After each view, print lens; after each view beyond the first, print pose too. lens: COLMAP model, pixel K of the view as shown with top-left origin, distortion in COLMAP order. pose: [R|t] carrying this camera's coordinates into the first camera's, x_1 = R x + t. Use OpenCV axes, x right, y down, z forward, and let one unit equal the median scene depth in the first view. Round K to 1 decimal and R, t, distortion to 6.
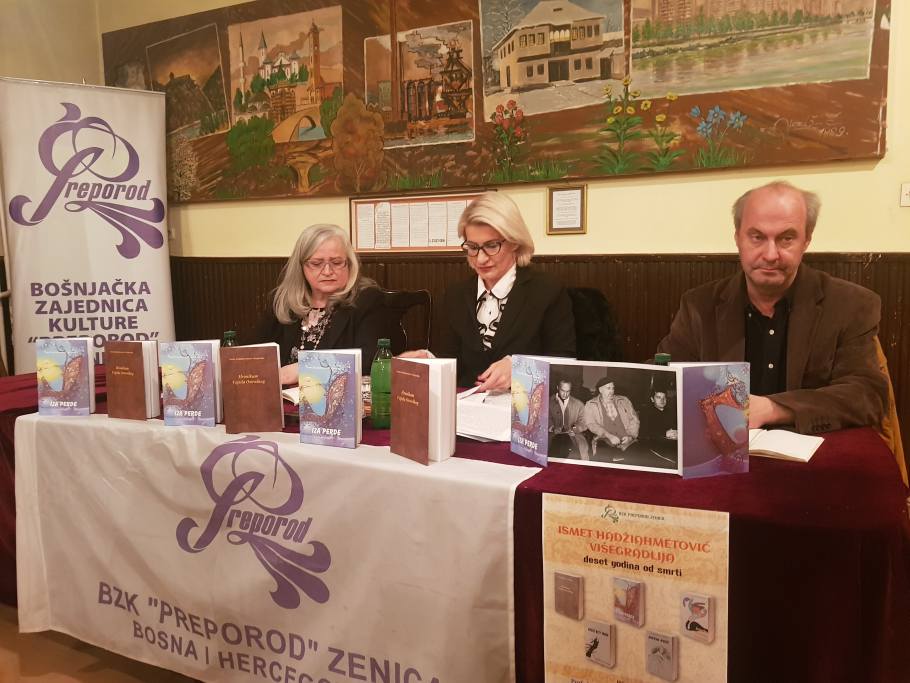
lens RADIAL K [[873.8, 0, 457.4], [0, 873.8, 360.3], [0, 0, 1]] dist [0.094050, -0.165586]
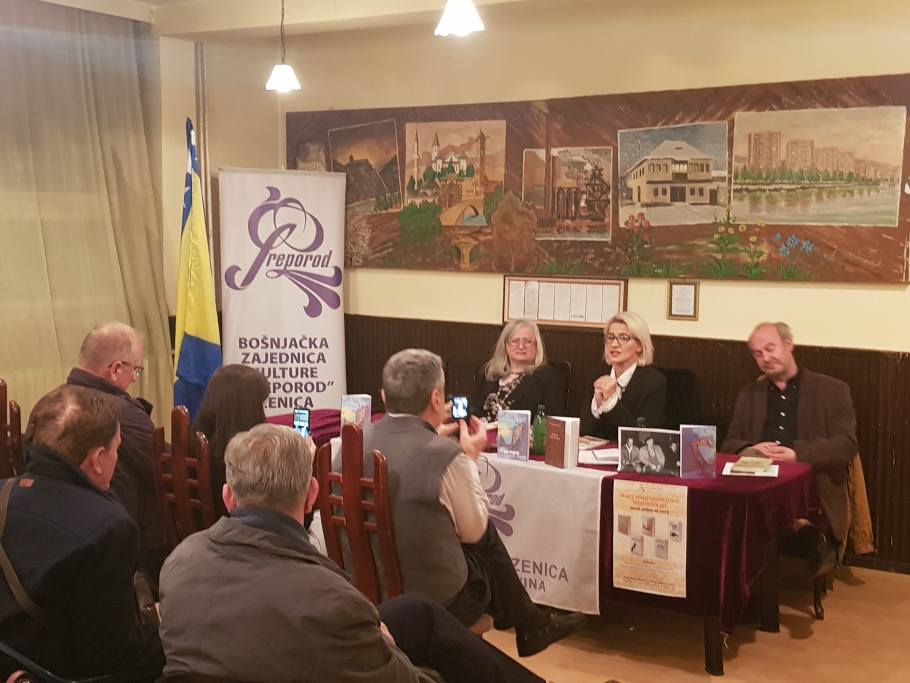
lens RADIAL K [[964.6, 0, 457.0], [0, 964.6, 352.3], [0, 0, 1]] dist [0.109757, -0.199652]
pose [[0.988392, 0.034207, -0.148021, 0.013715], [-0.043423, 0.997284, -0.059489, -0.002522], [0.145584, 0.065226, 0.987193, -0.394053]]
